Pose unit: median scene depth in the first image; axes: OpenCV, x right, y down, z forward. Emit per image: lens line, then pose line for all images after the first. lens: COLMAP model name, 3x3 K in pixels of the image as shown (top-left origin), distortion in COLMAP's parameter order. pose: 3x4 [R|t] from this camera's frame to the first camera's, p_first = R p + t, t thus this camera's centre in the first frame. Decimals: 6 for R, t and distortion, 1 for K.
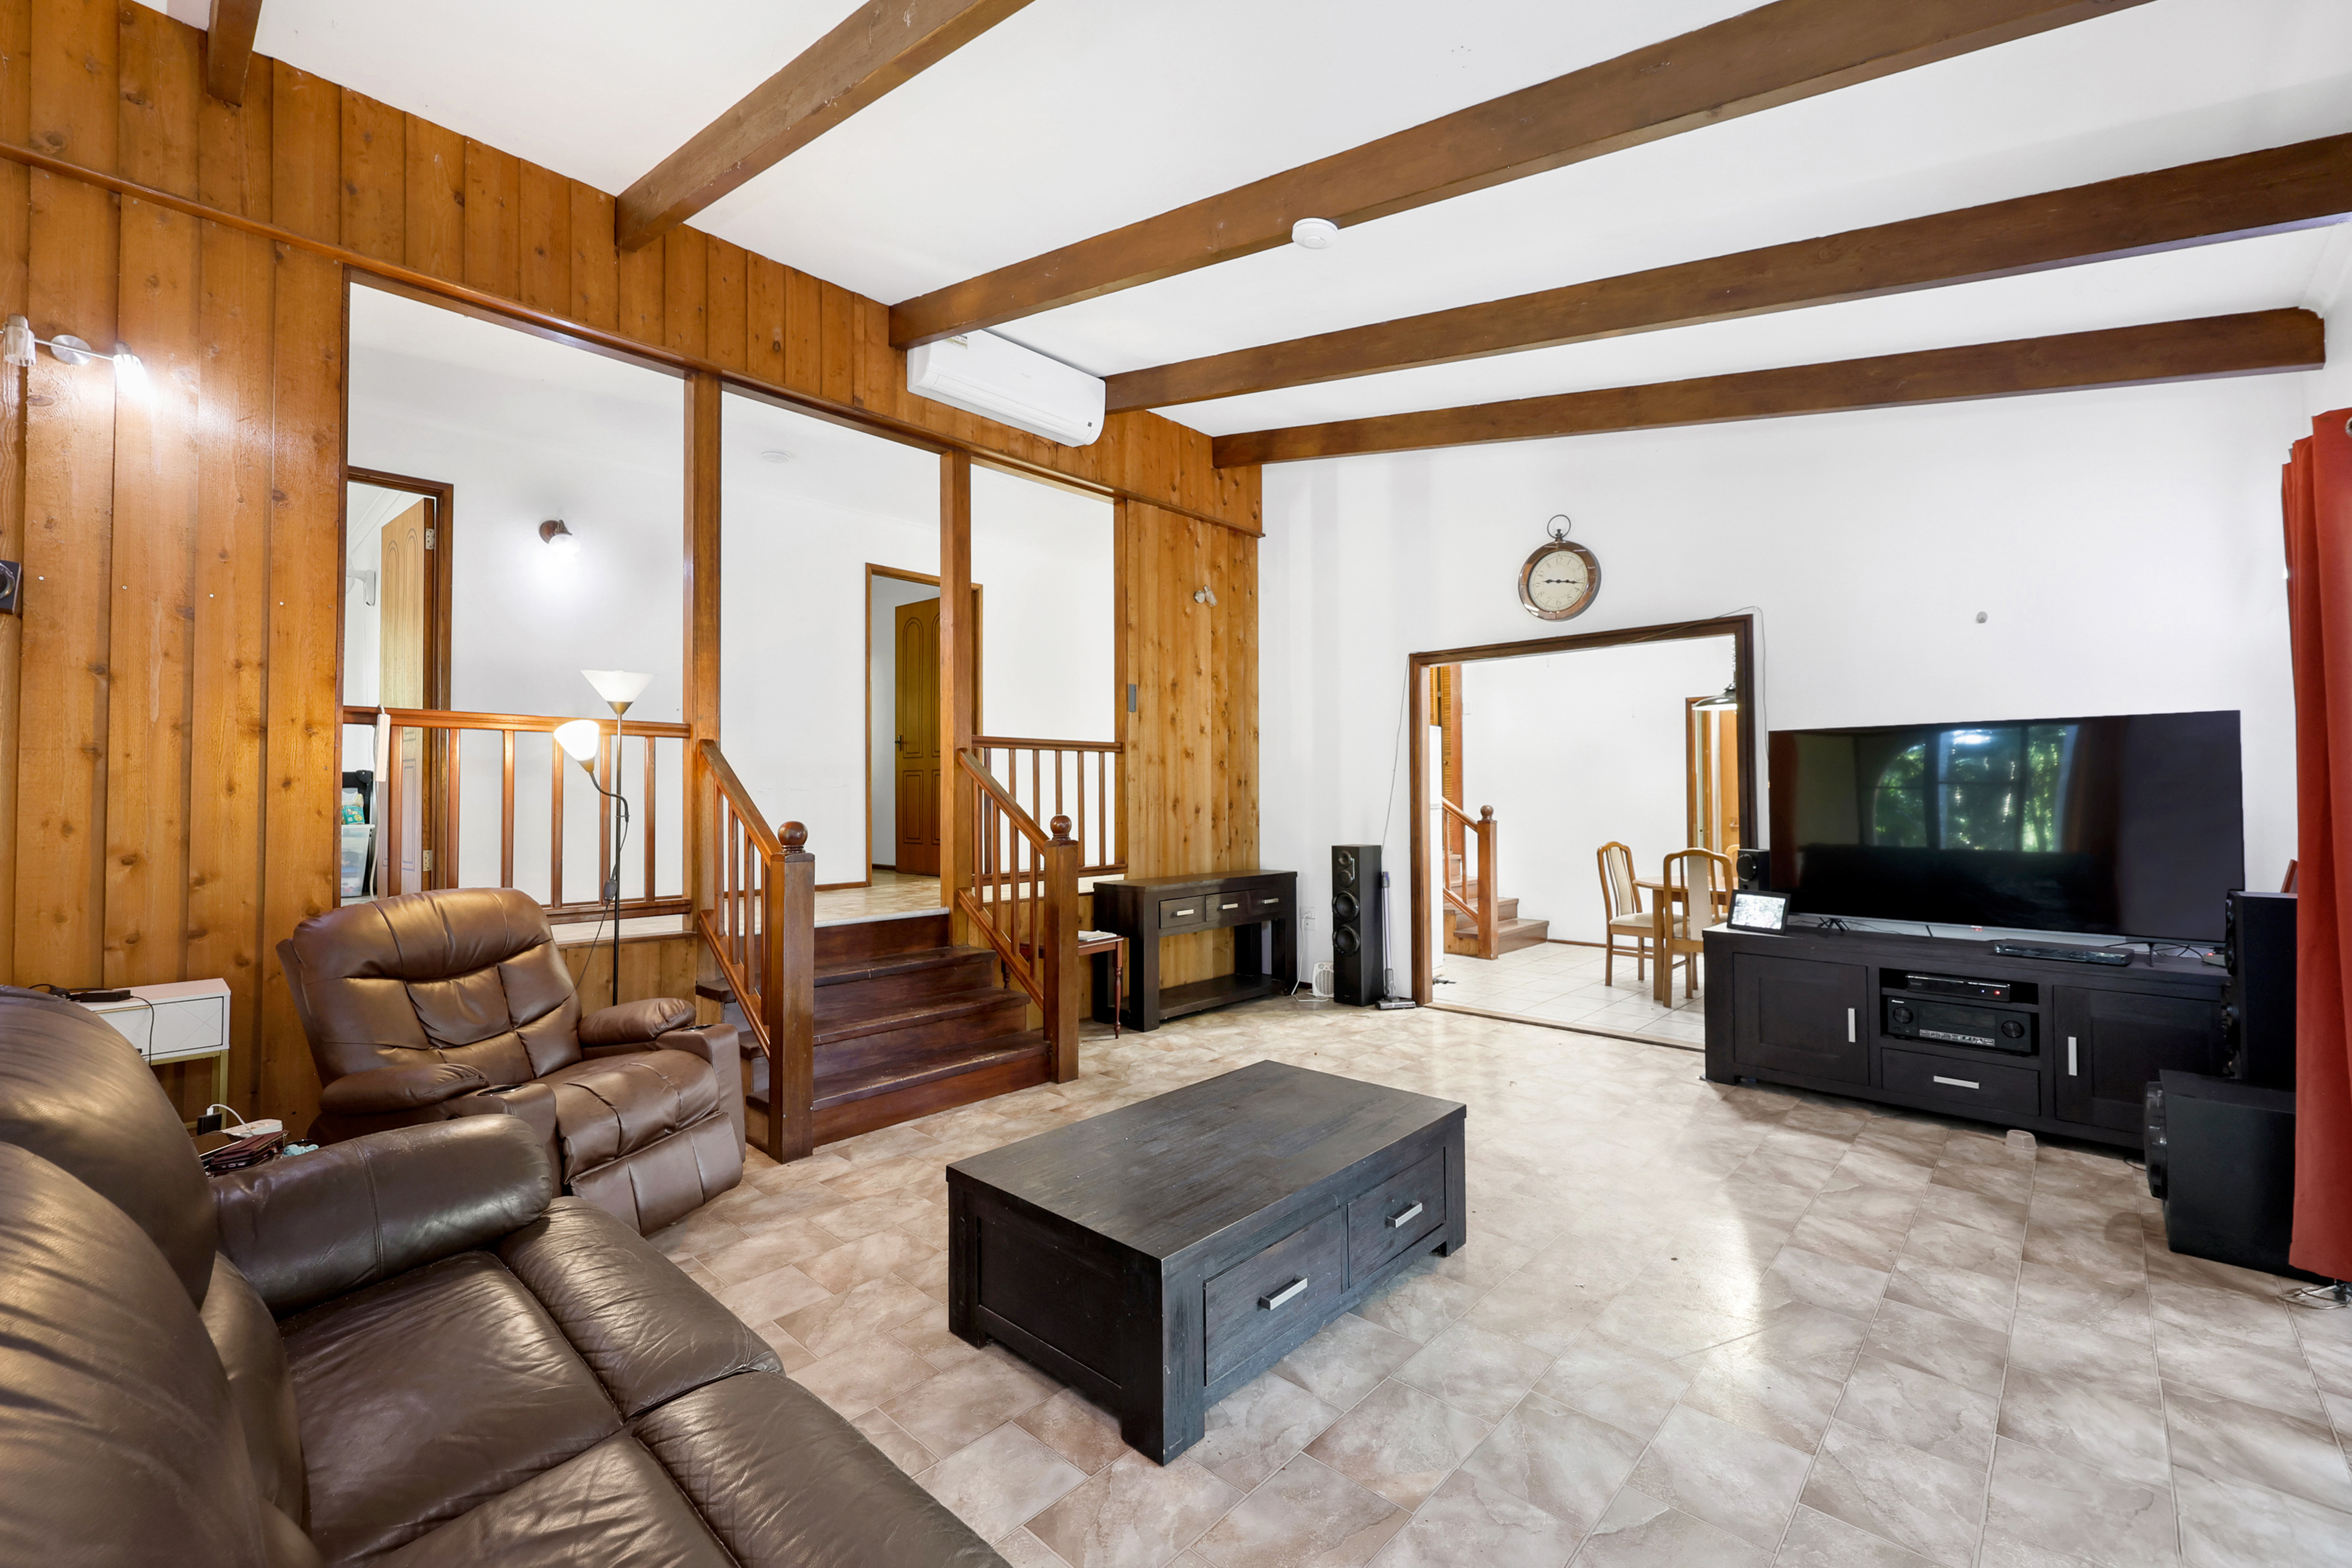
lens RADIAL K [[970.8, 0, 1176.0], [0, 970.8, 784.0], [0, 0, 1]] dist [0.000062, -0.000144]
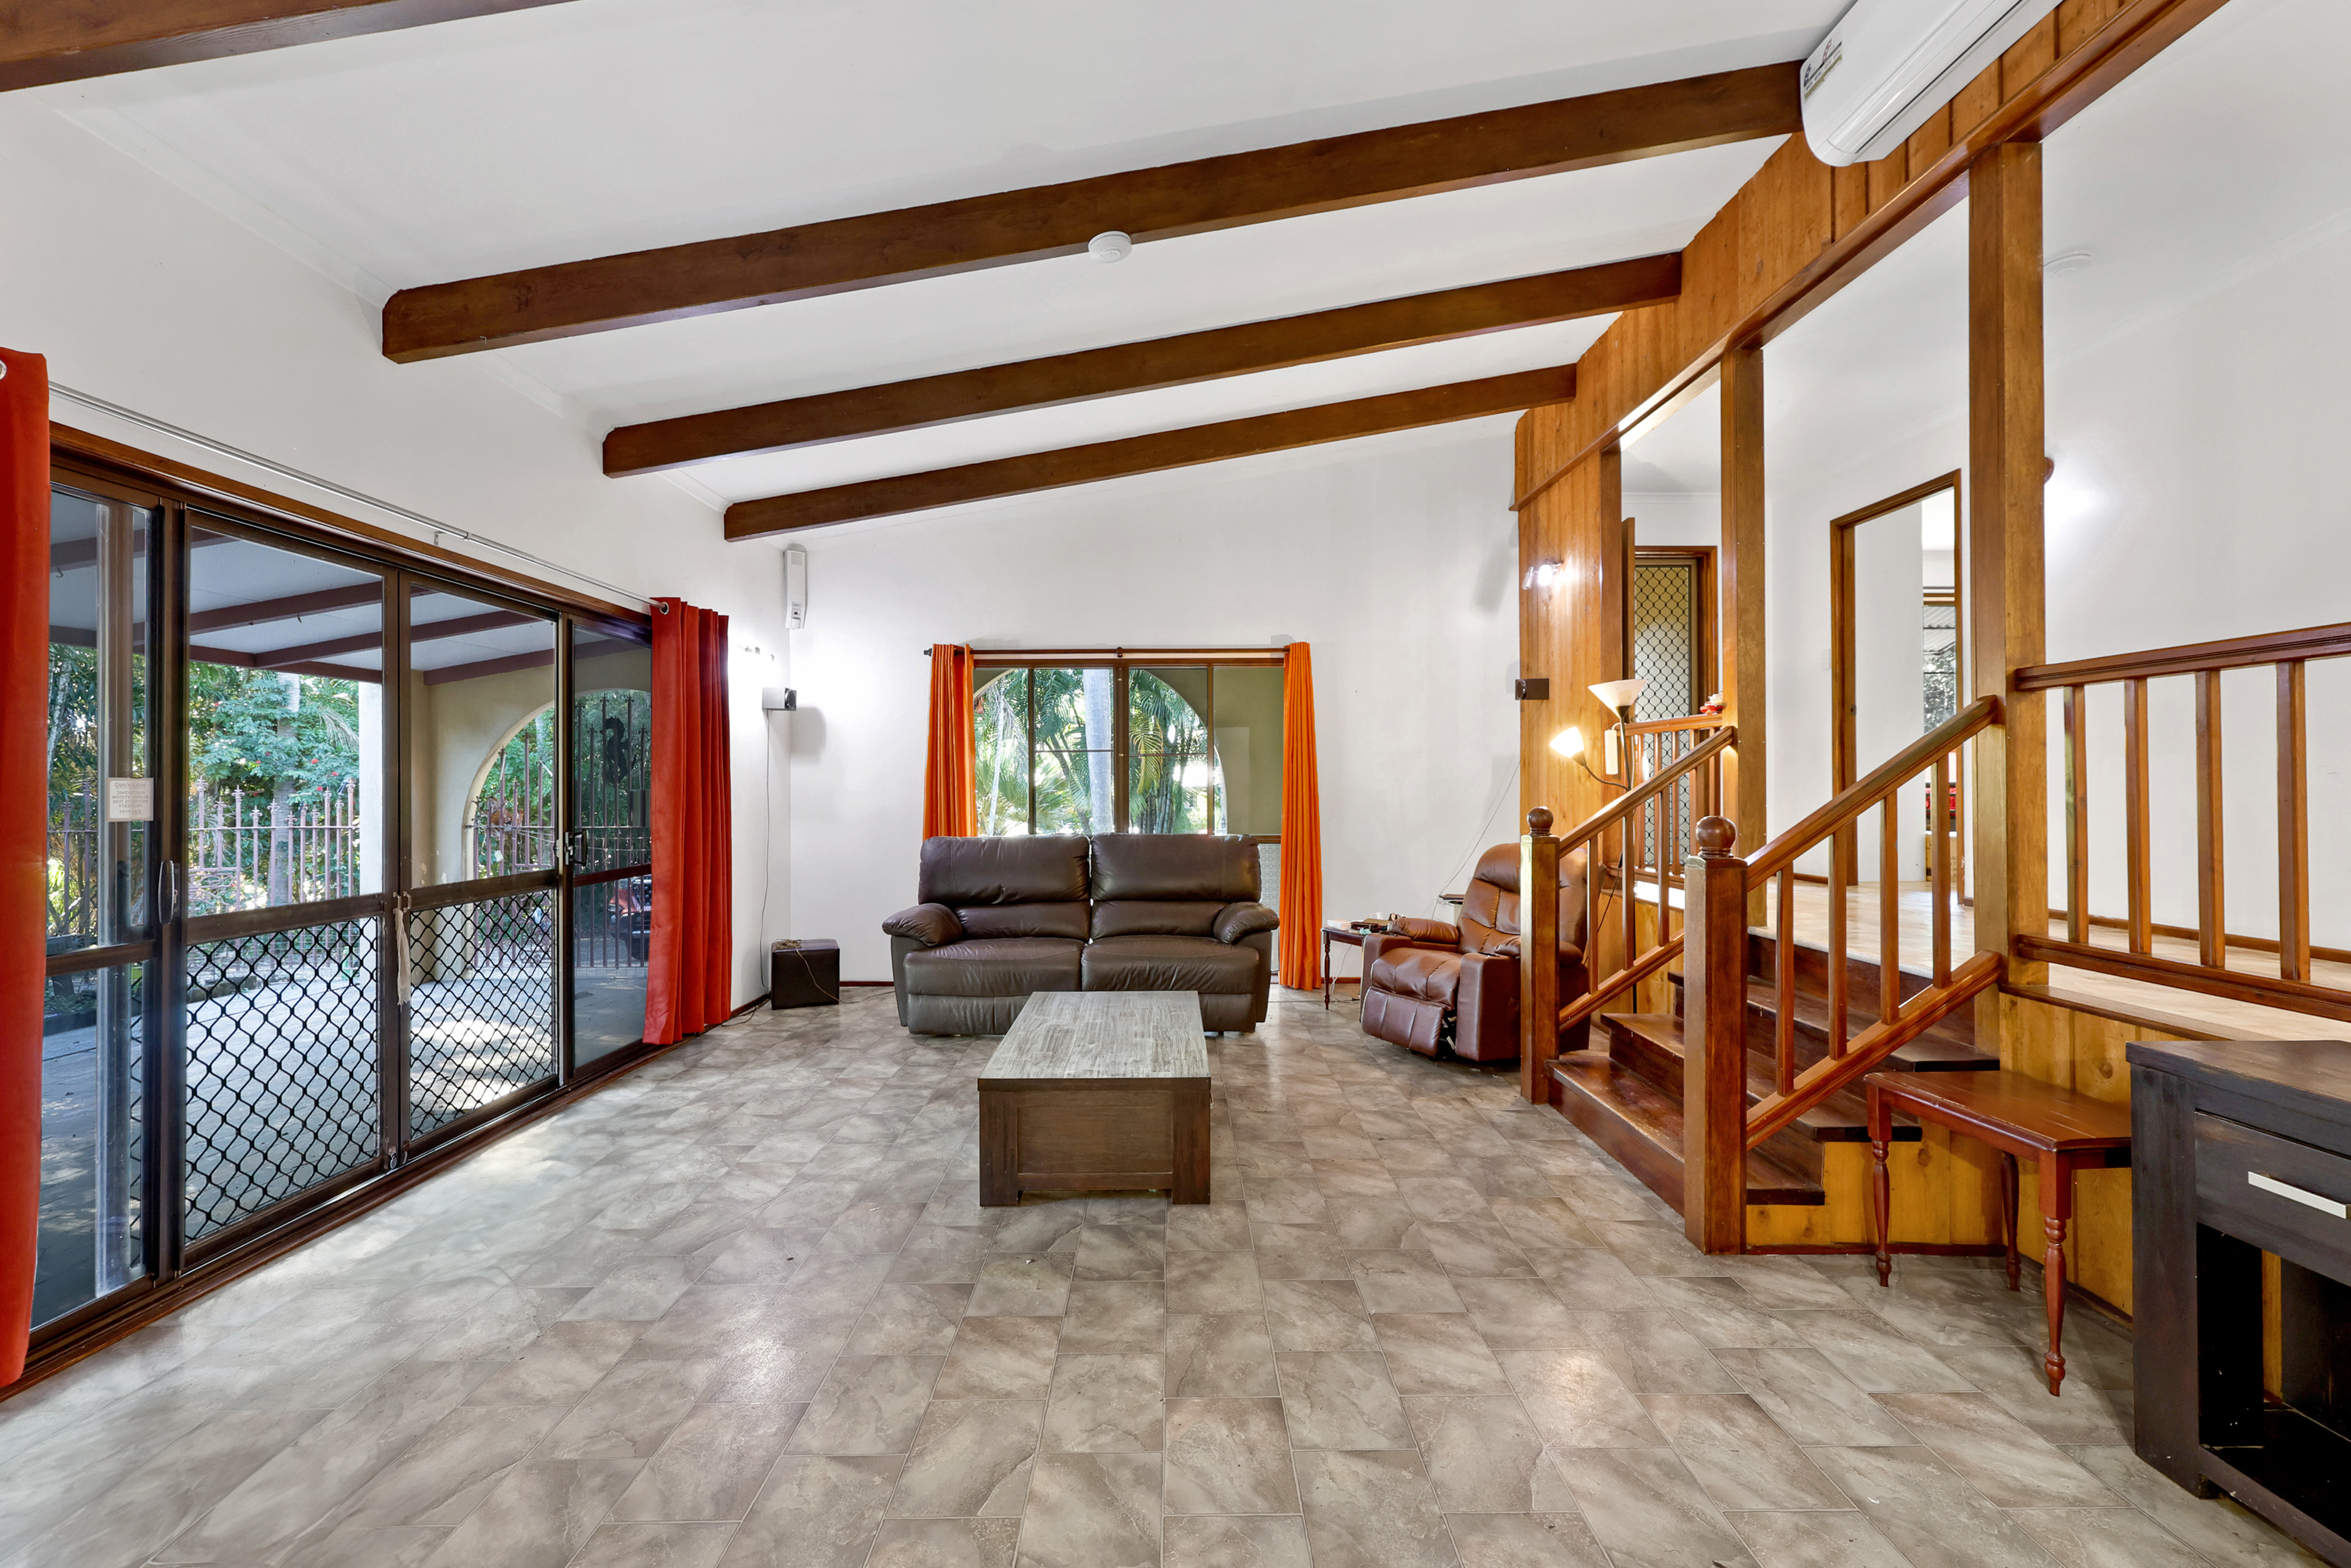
lens RADIAL K [[970.4, 0, 1175.5], [0, 970.4, 784.0], [0, 0, 1]] dist [0.000062, -0.000144]
pose [[-0.722660, 0.005977, -0.691178, 0.702444], [0.013903, 0.999886, -0.005889, 0.012150], [0.691064, -0.013865, -0.722660, 1.537265]]
